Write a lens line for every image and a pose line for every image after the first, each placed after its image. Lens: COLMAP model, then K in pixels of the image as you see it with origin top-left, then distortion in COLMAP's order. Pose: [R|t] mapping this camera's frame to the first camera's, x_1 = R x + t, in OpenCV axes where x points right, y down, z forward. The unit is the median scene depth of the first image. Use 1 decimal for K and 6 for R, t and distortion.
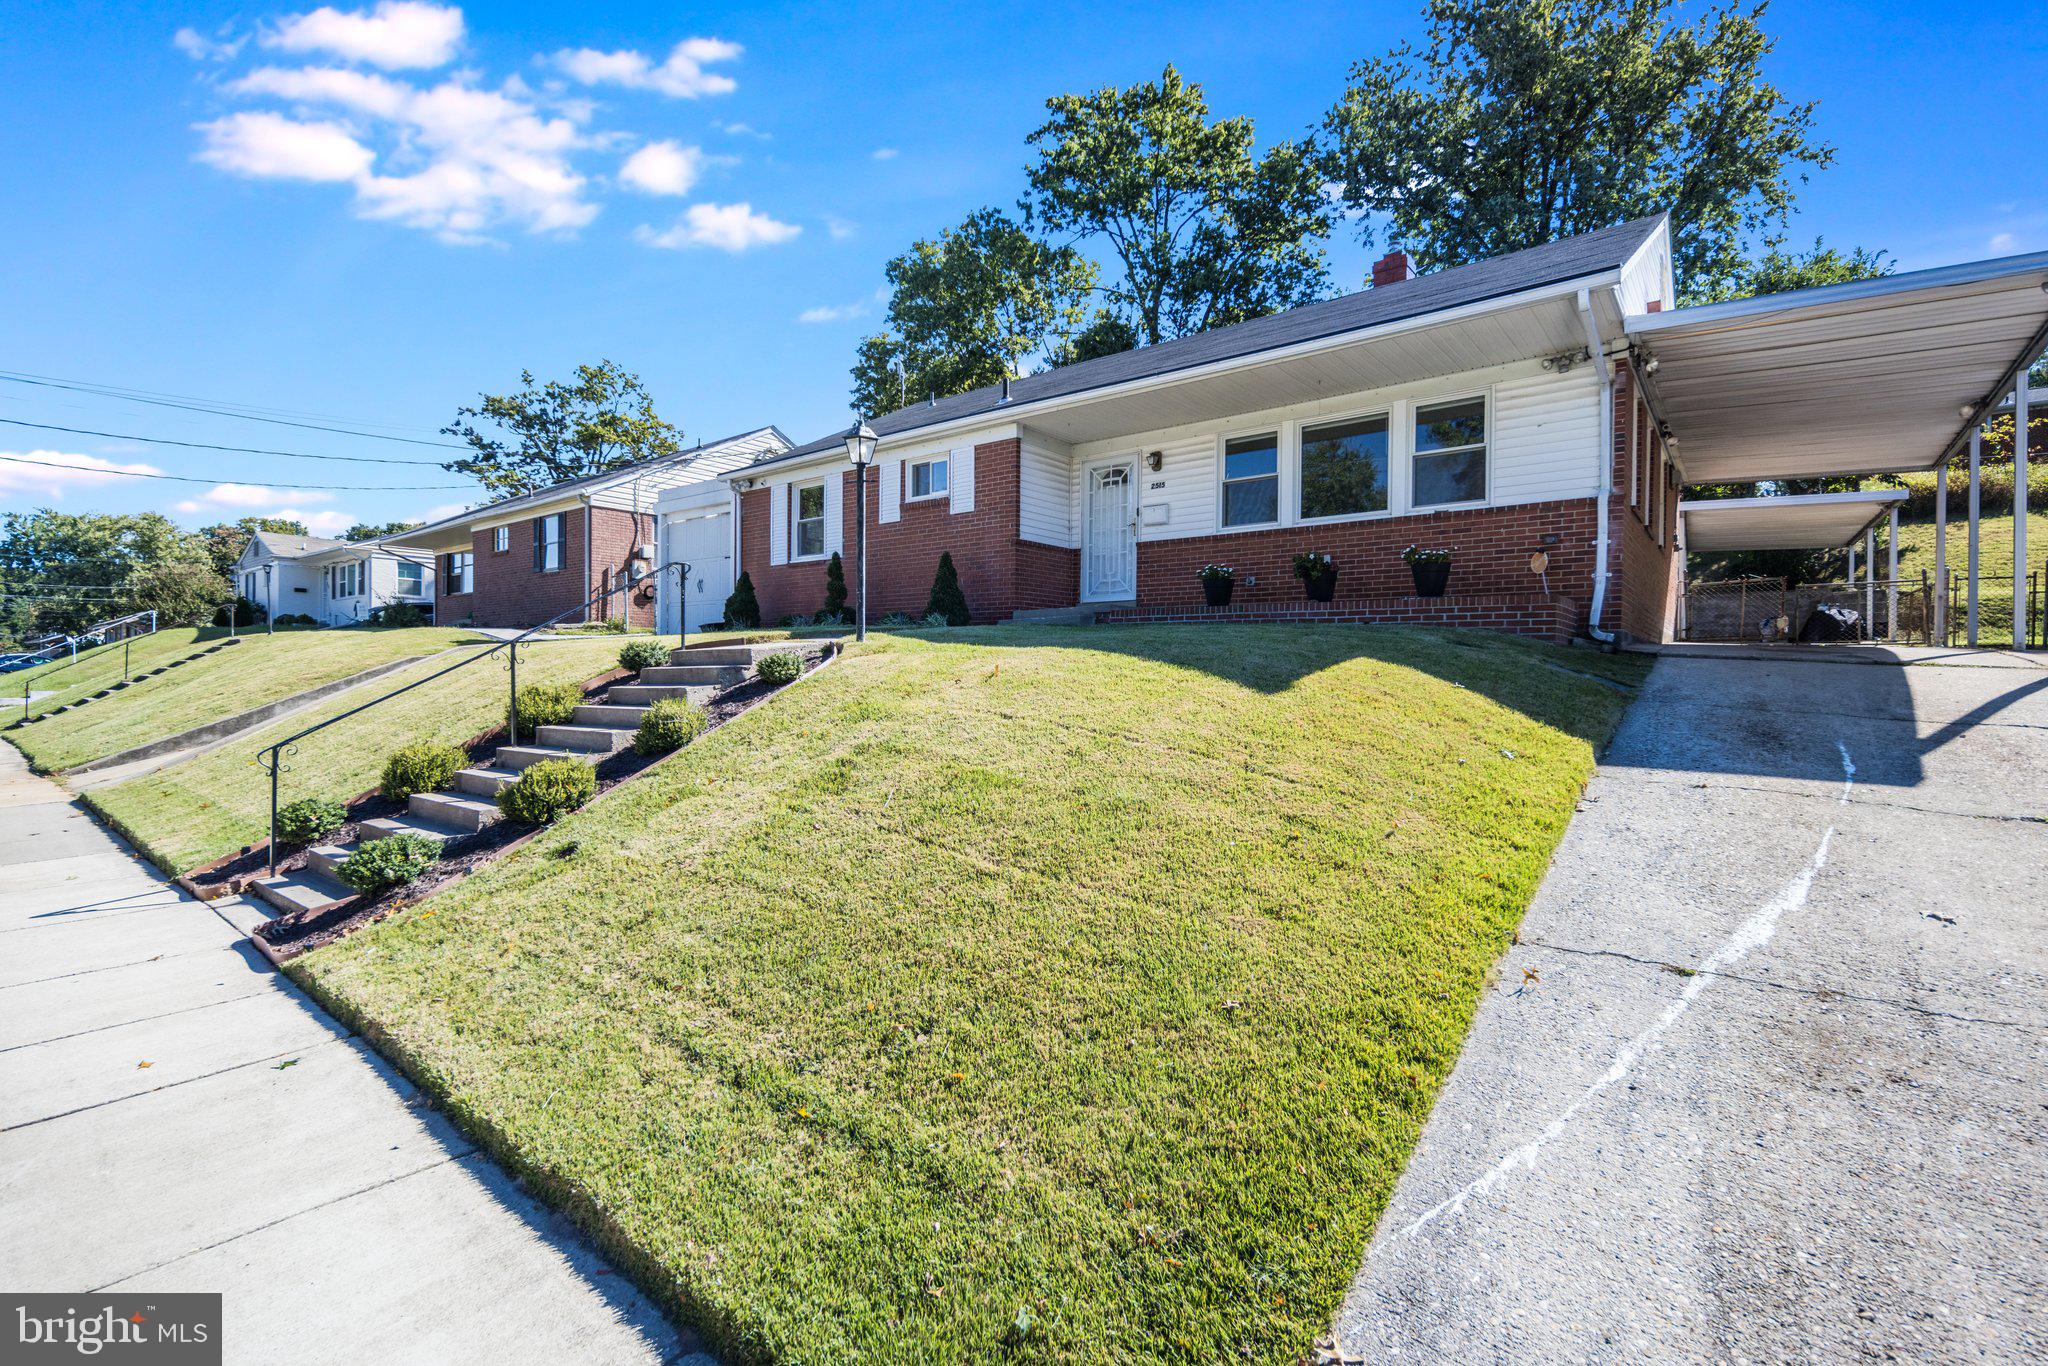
lens RADIAL K [[921.9, 0, 1015.2], [0, 921.9, 667.6], [0, 0, 1]] dist [0.005811, -0.000799]
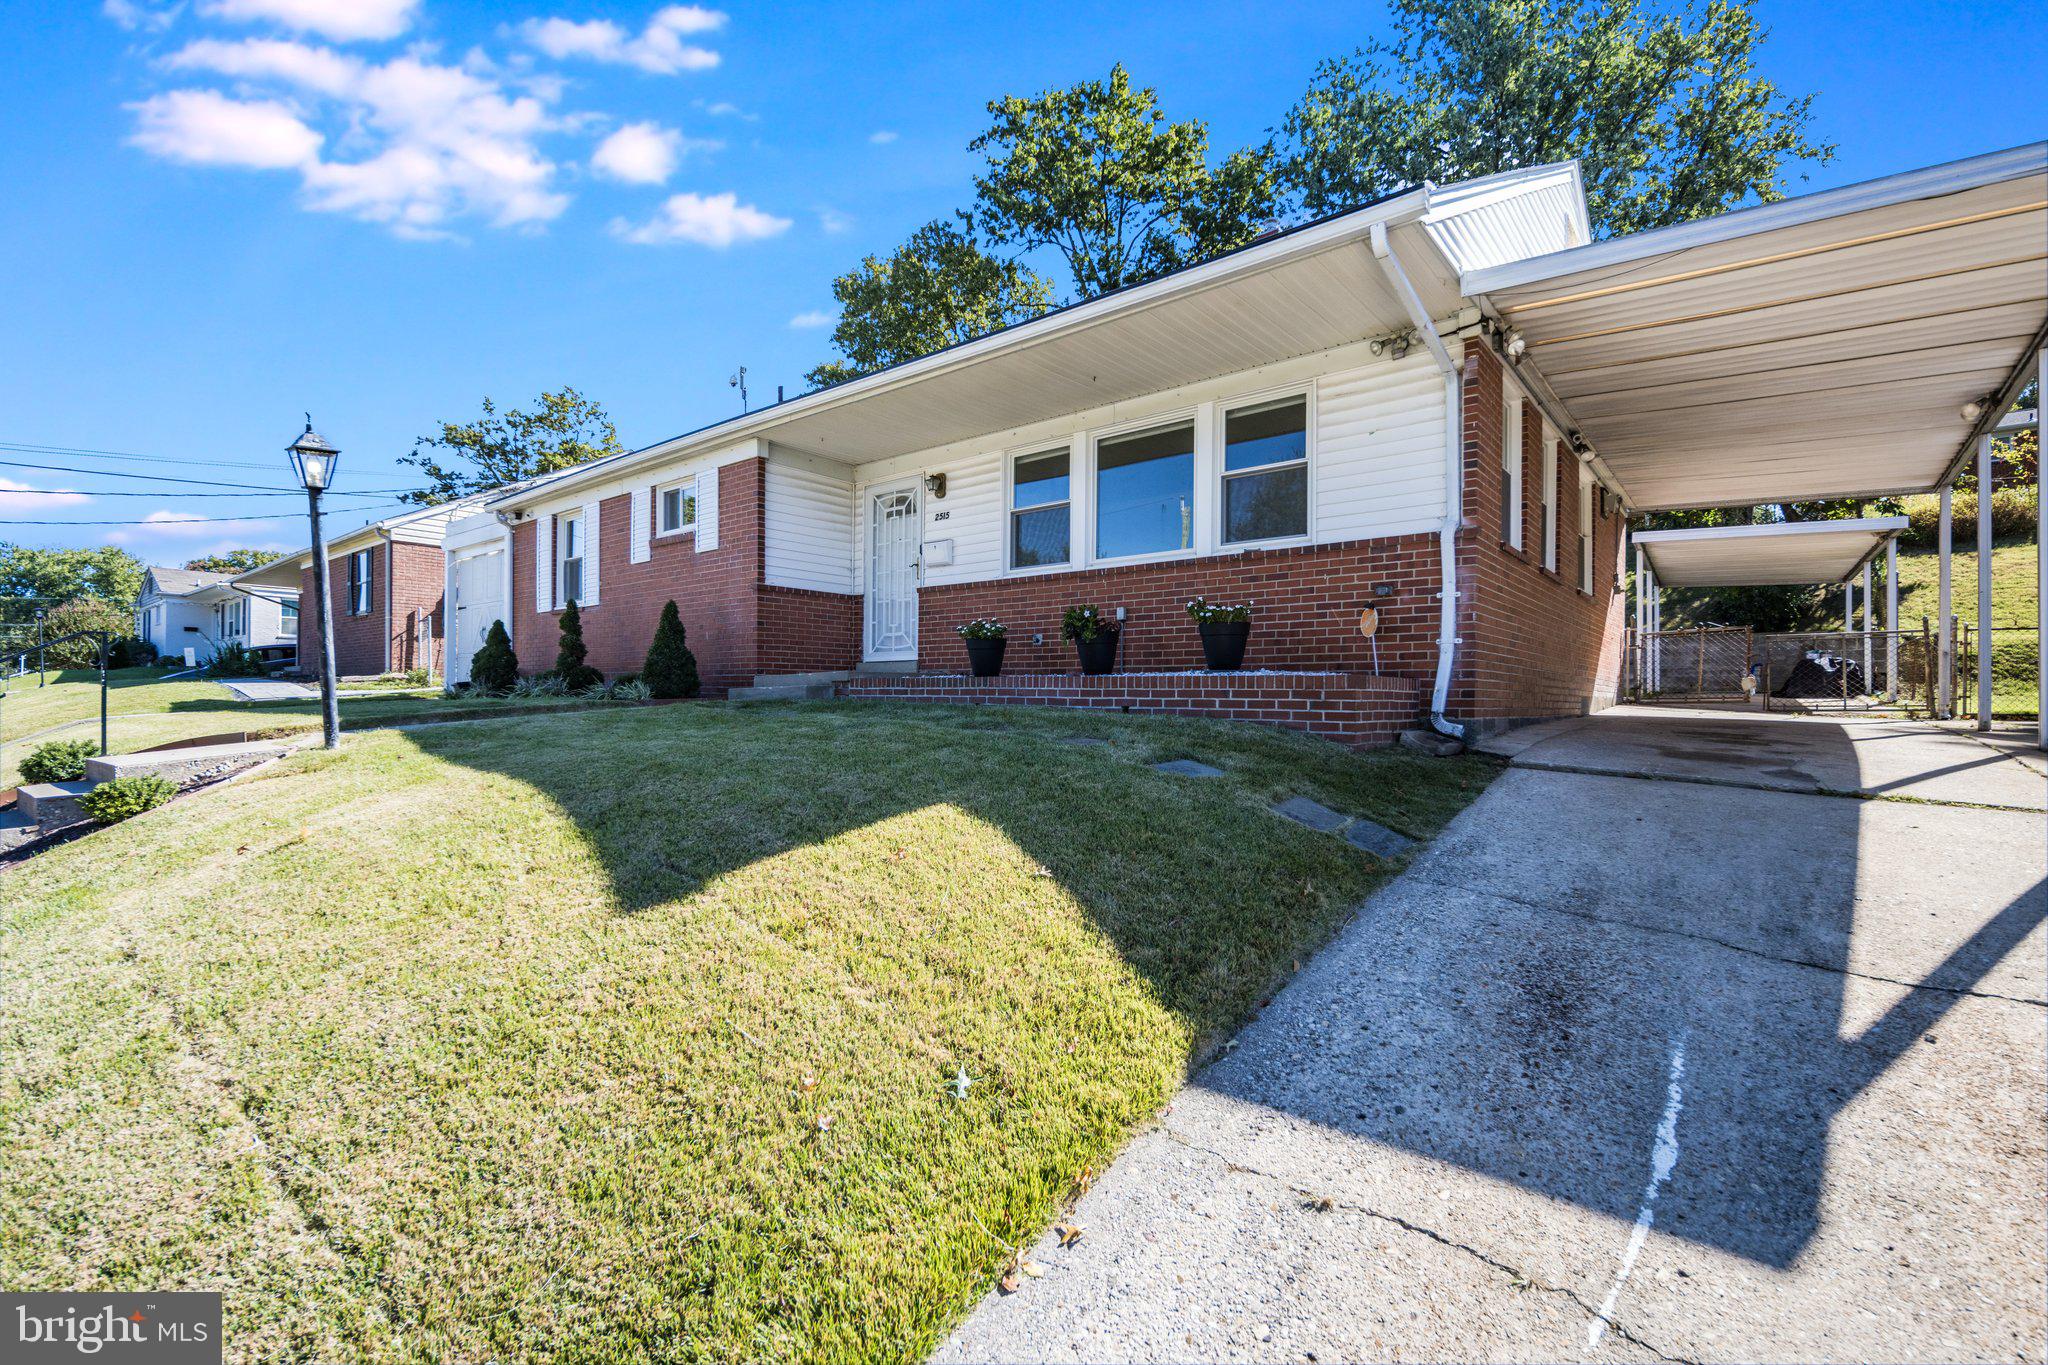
lens RADIAL K [[921.9, 0, 1017.5], [0, 921.9, 687.6], [0, 0, 1]] dist [0.005811, -0.000799]
pose [[0.999923, -0.002113, -0.012215, 0.184626], [0.002004, 0.999958, -0.008902, -0.034943], [0.012234, 0.008877, 0.999886, 0.170482]]
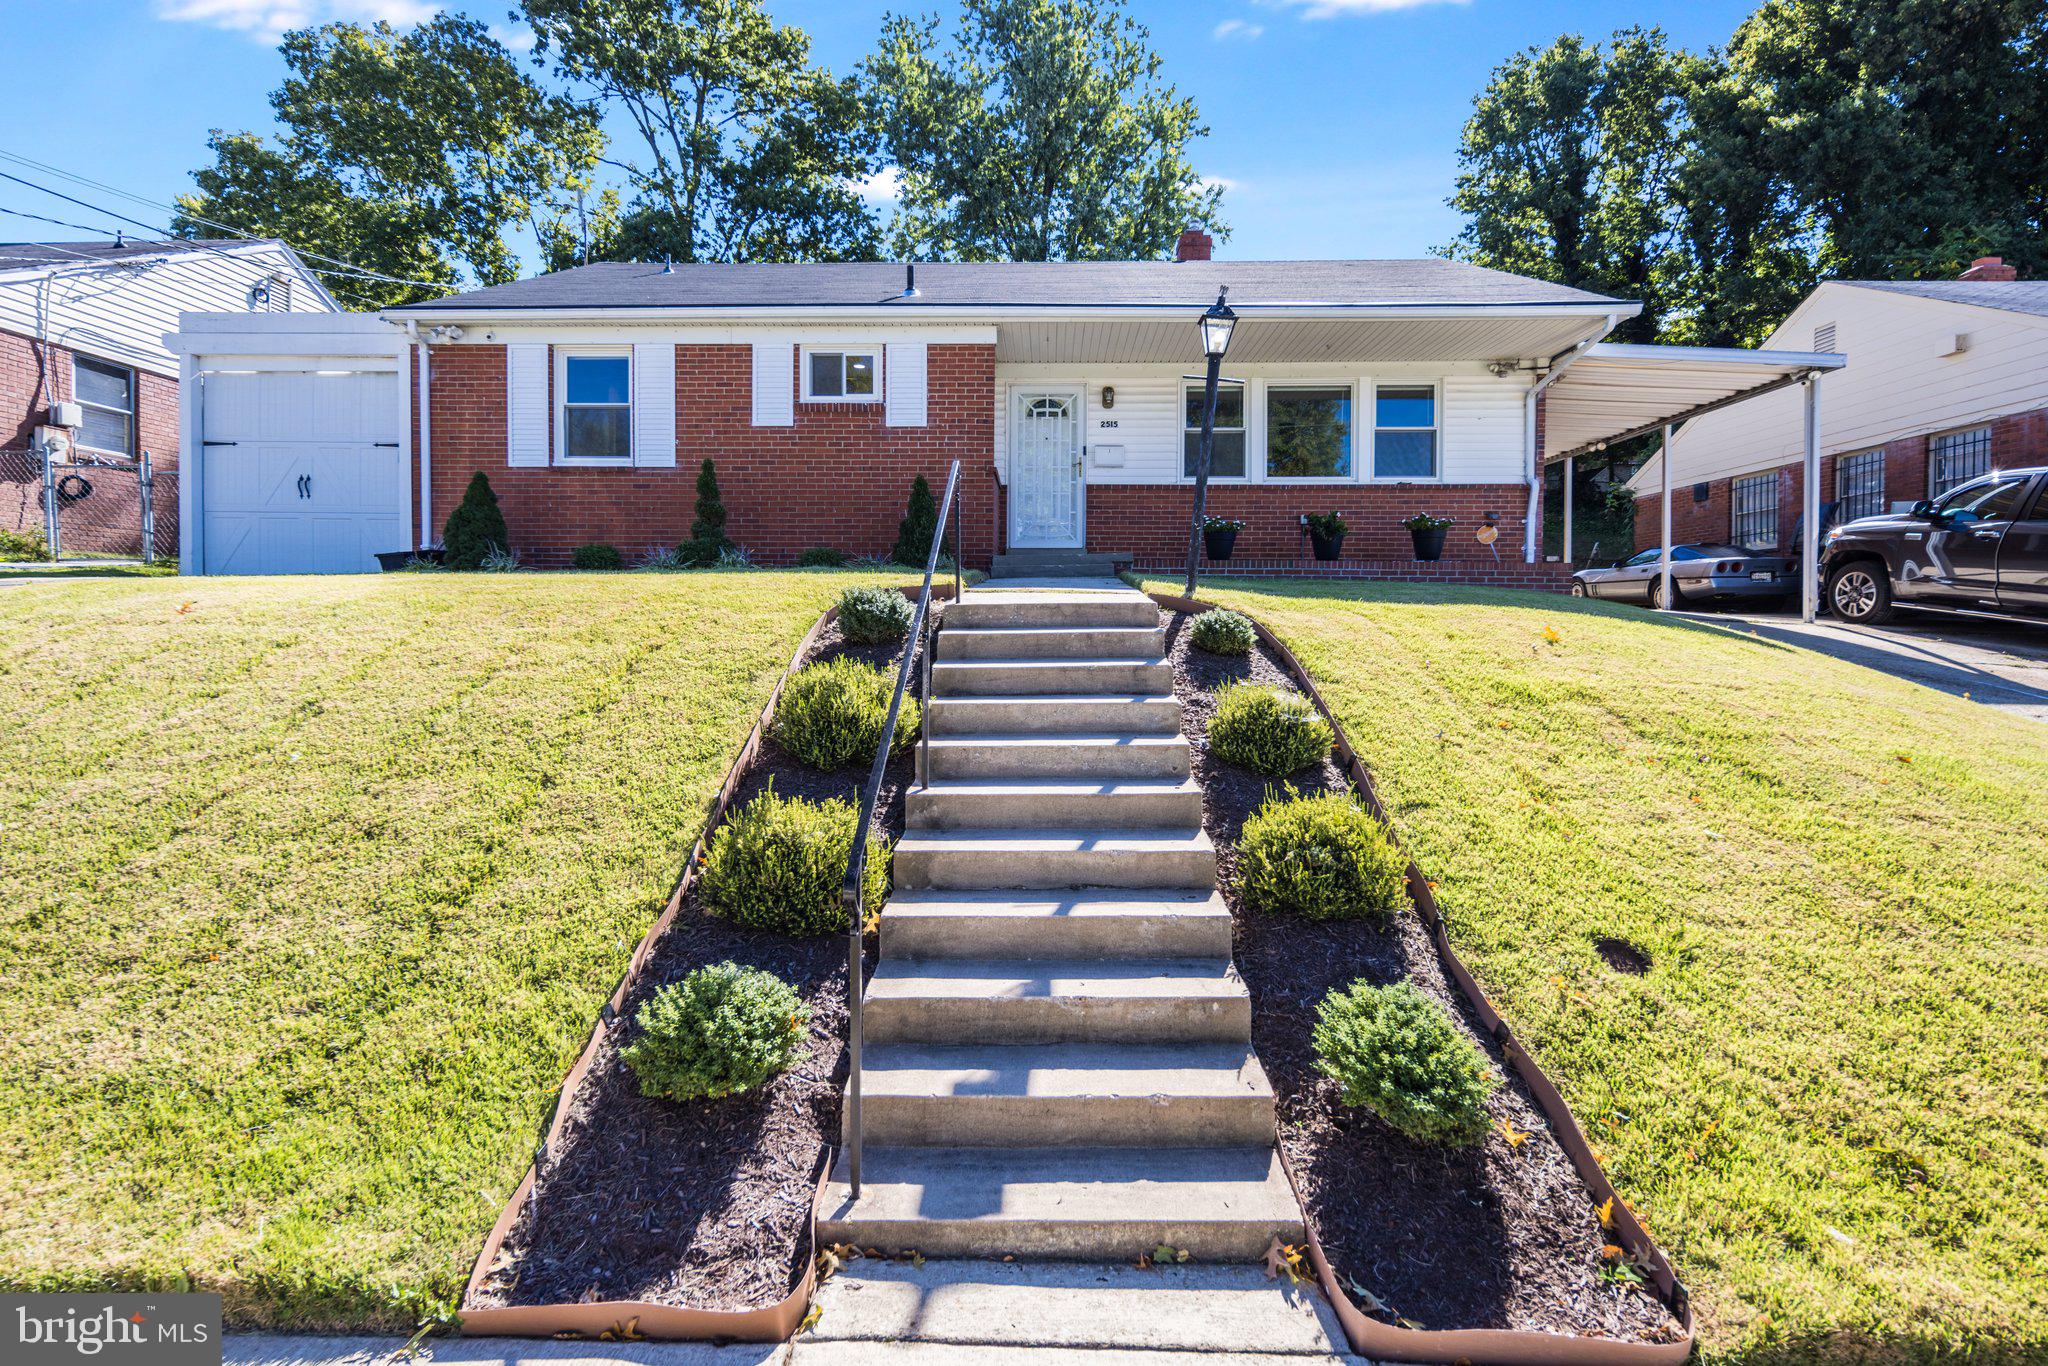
lens RADIAL K [[921.9, 0, 1020.0], [0, 921.9, 643.4], [0, 0, 1]] dist [0.005811, -0.000799]
pose [[0.785940, -0.018959, 0.618012, -0.393555], [-0.000451, 0.999512, 0.031236, -0.006230], [-0.618302, -0.024828, 0.785548, 0.263656]]
